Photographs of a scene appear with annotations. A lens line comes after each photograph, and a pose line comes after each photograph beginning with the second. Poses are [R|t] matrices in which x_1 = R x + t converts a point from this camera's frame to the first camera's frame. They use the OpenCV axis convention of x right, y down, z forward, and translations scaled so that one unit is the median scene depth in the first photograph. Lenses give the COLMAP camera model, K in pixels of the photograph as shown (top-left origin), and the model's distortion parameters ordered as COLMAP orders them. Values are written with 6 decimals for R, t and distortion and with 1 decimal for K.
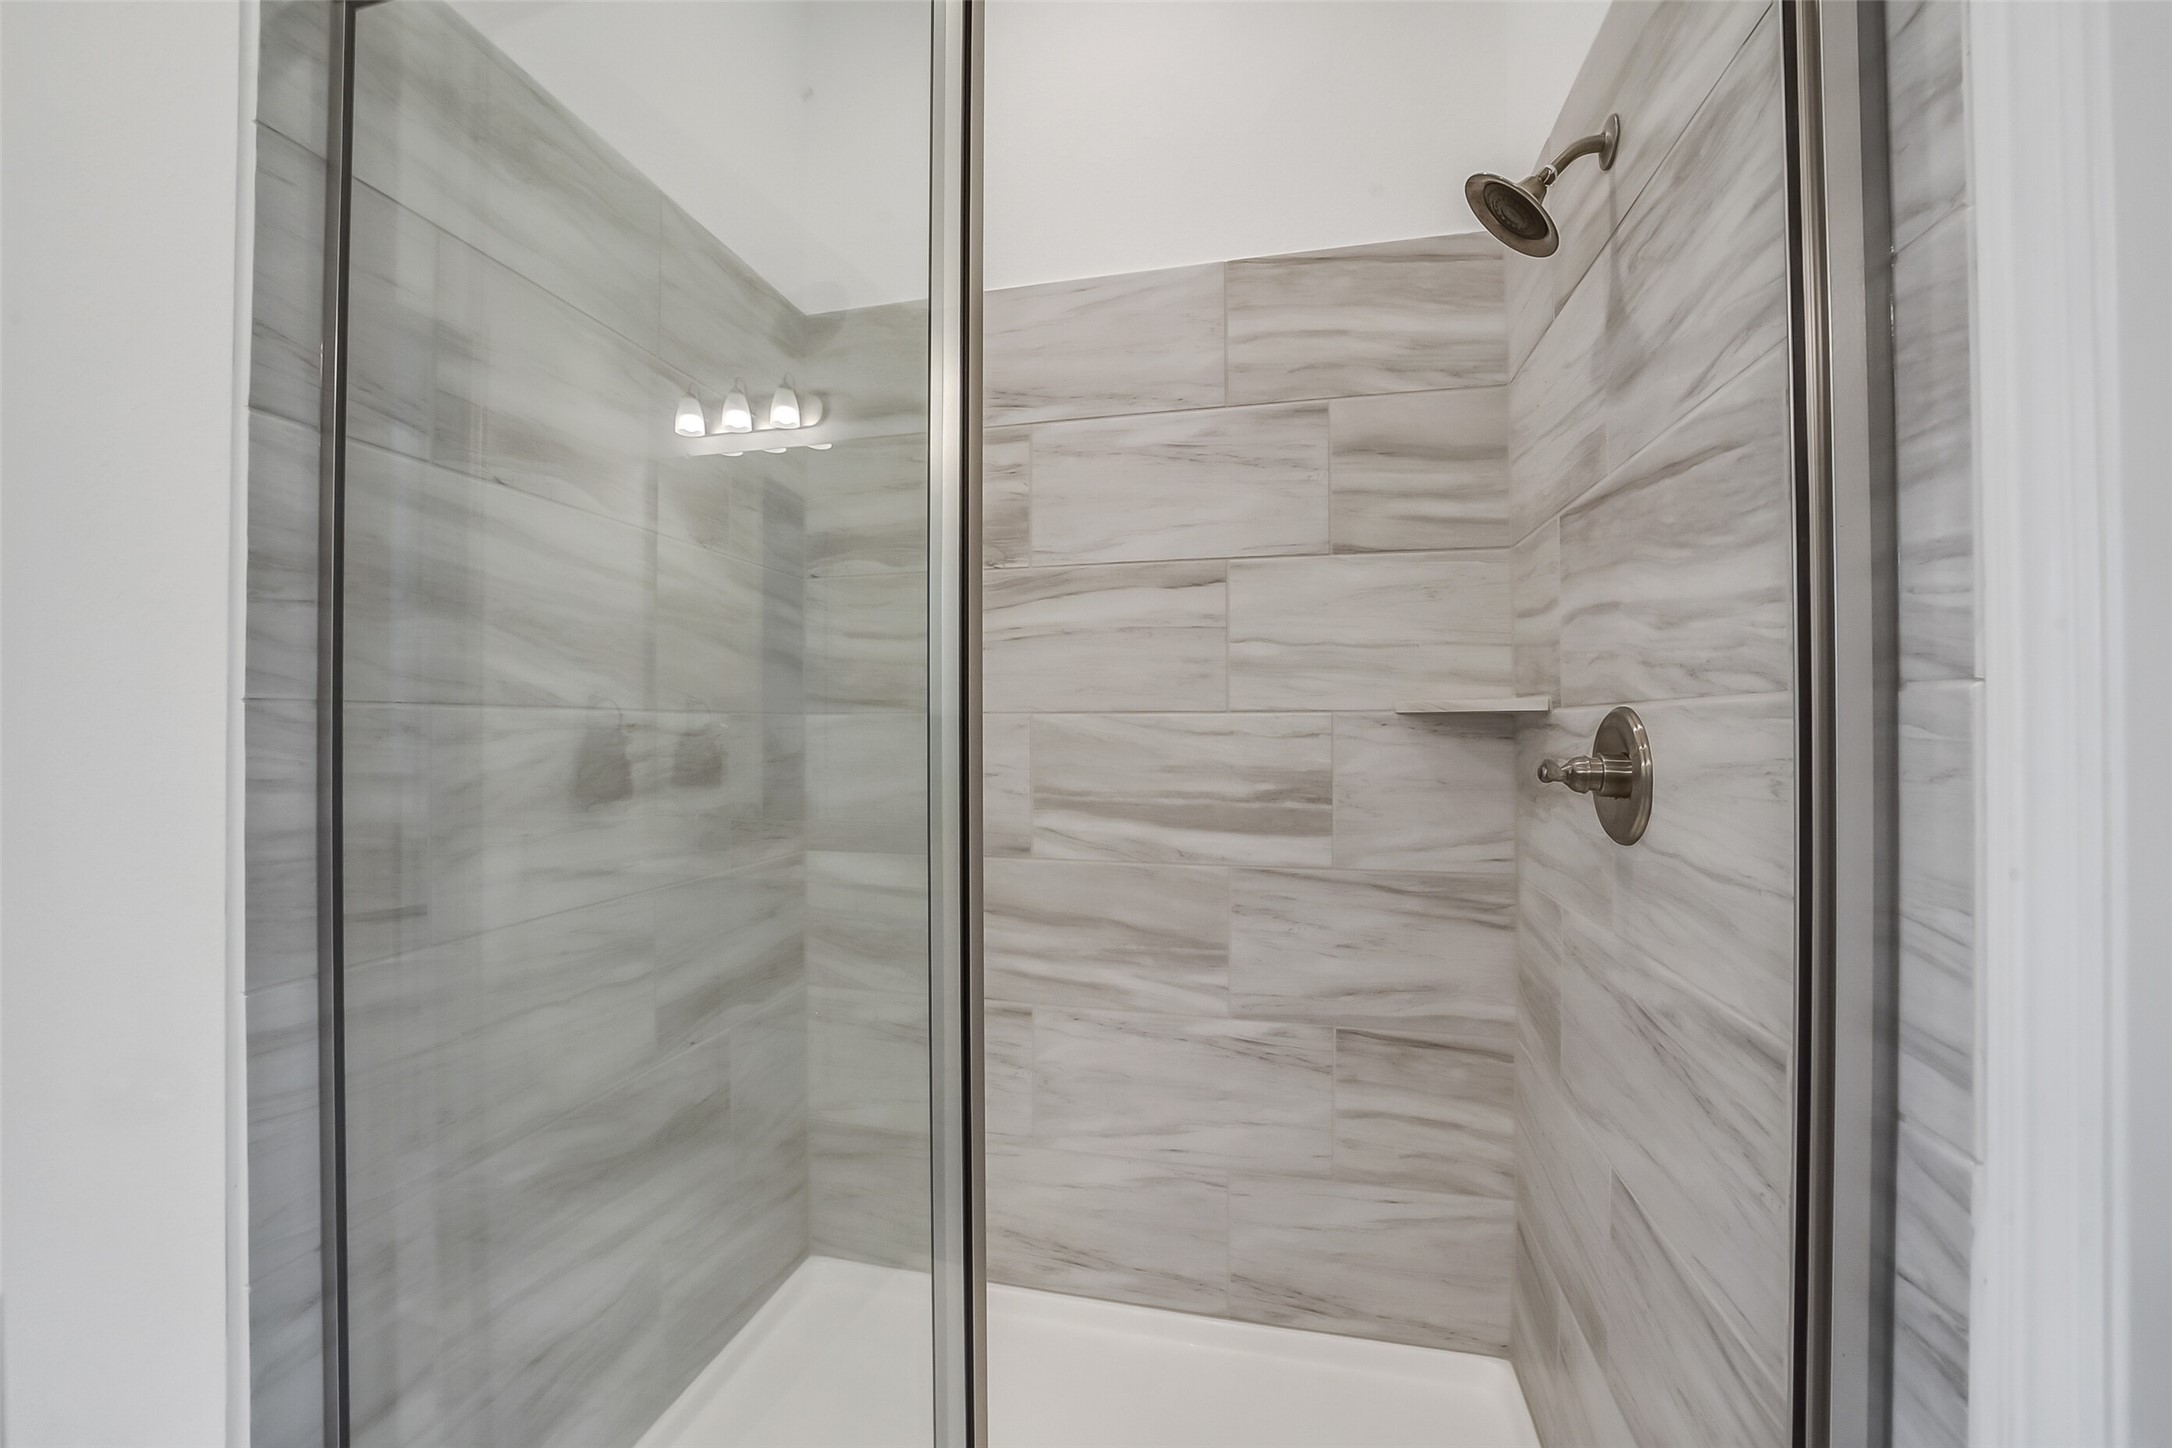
lens RADIAL K [[868.8, 0, 1091.0], [0, 868.8, 727.0], [0, 0, 1]] dist [-0.034721, 0.009328]
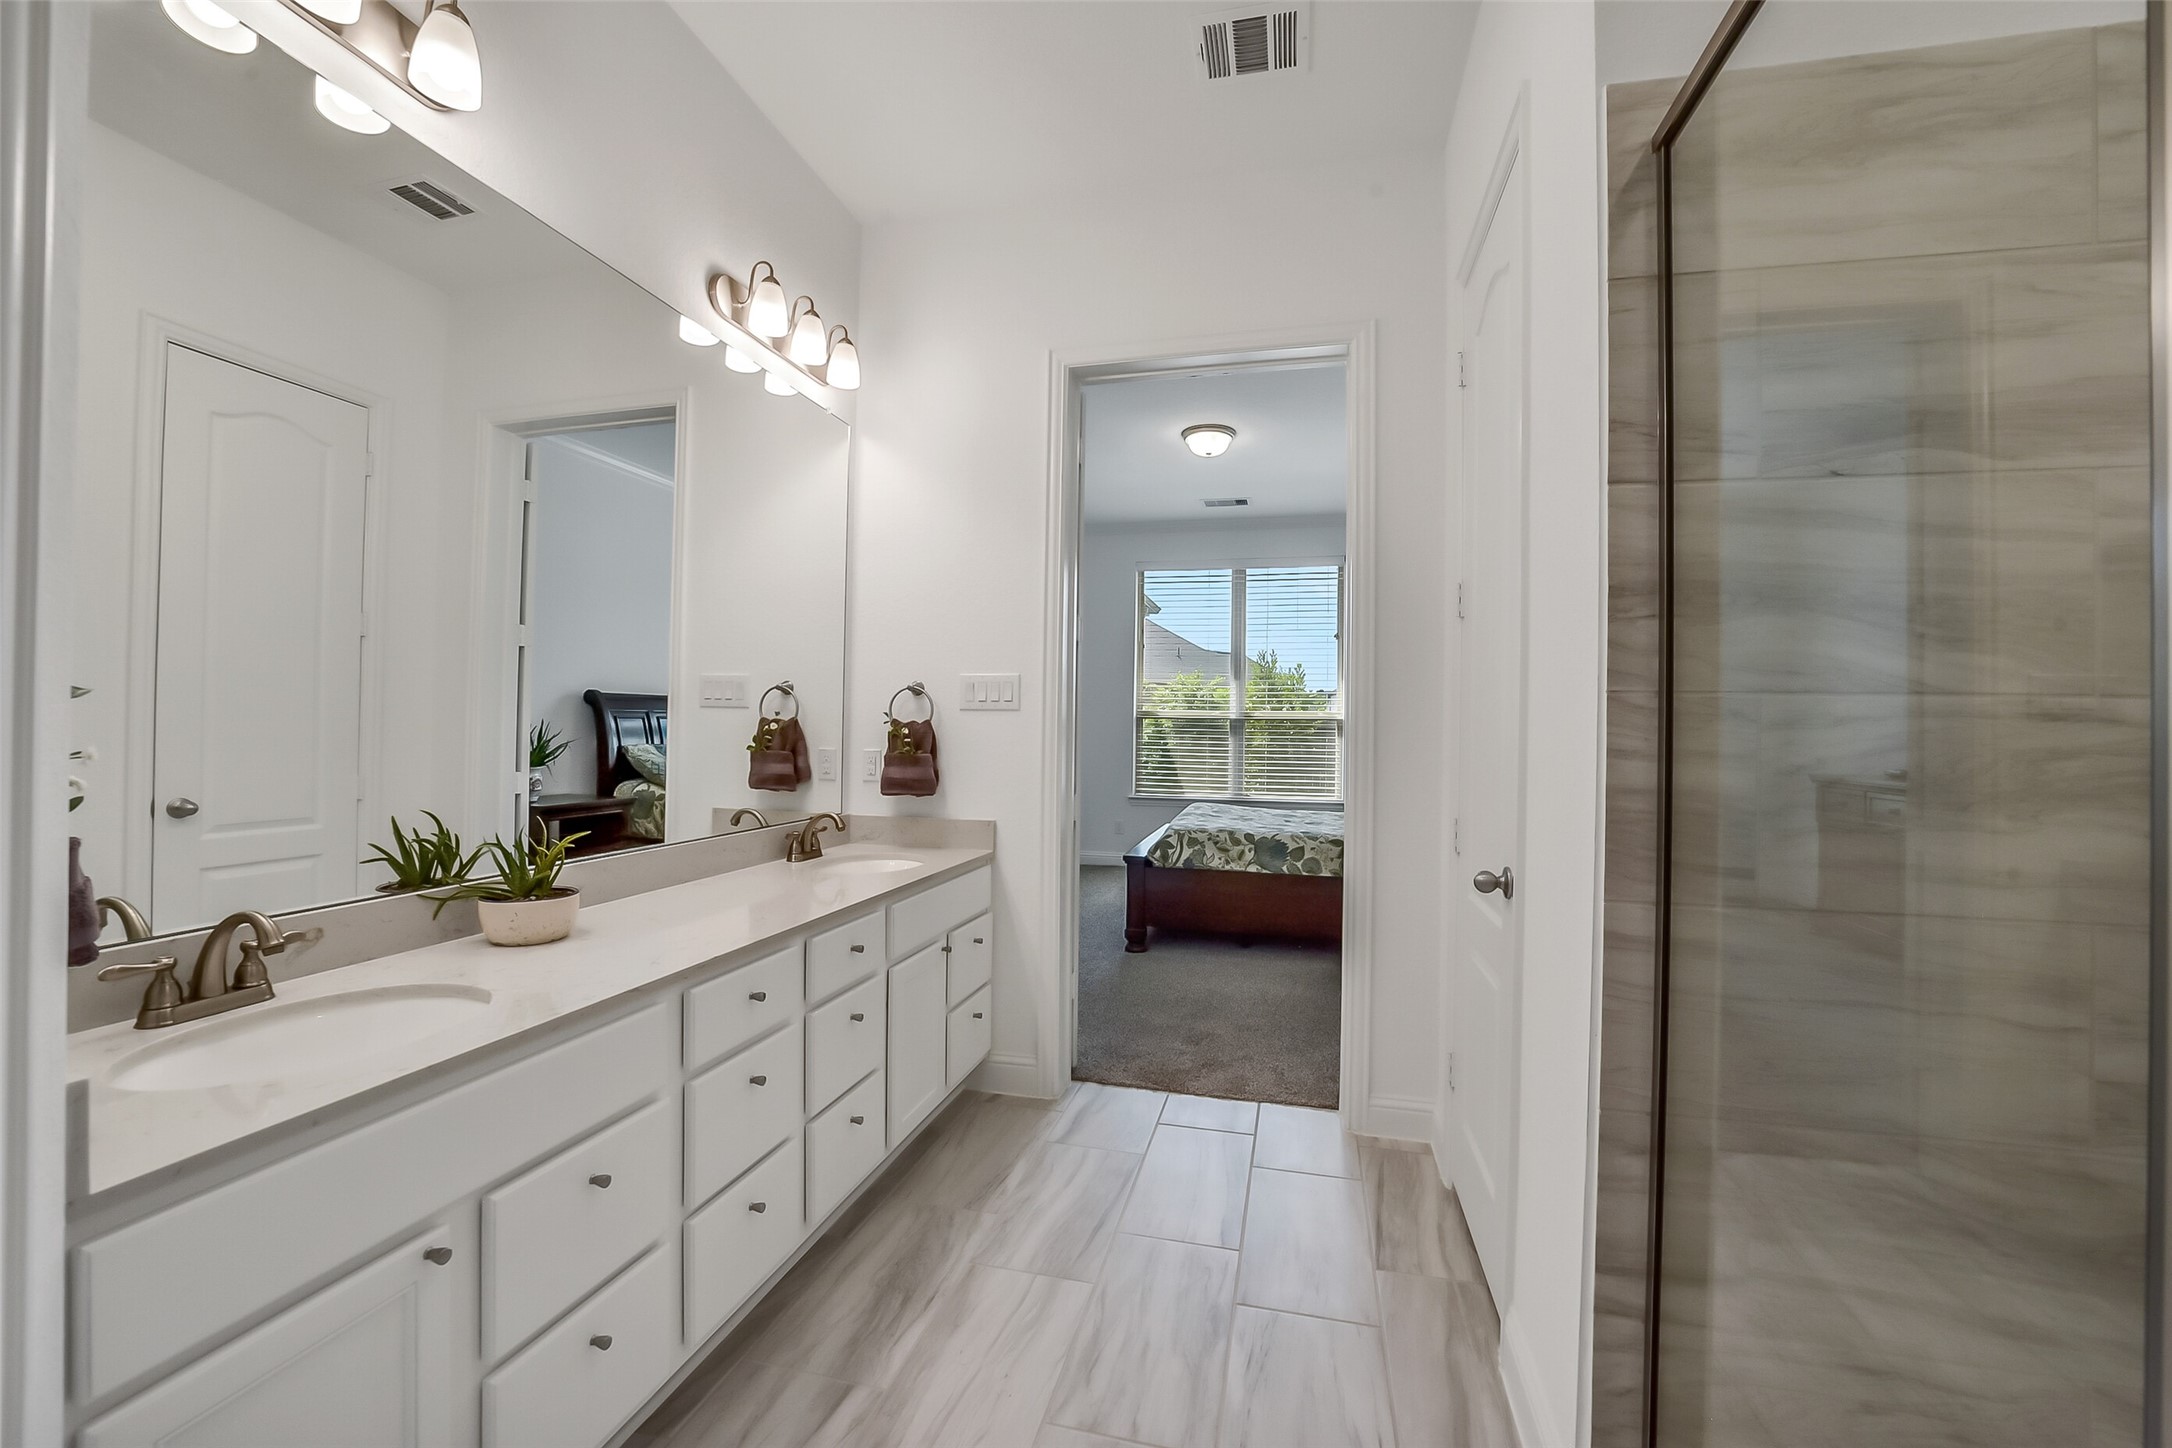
lens RADIAL K [[868.8, 0, 1091.0], [0, 868.8, 727.0], [0, 0, 1]] dist [-0.034721, 0.009328]
pose [[-0.007233, 0.002496, -0.999971, 0.413582], [-0.015157, 0.999882, 0.002605, 0.033641], [0.999859, 0.015176, -0.007195, 0.147277]]
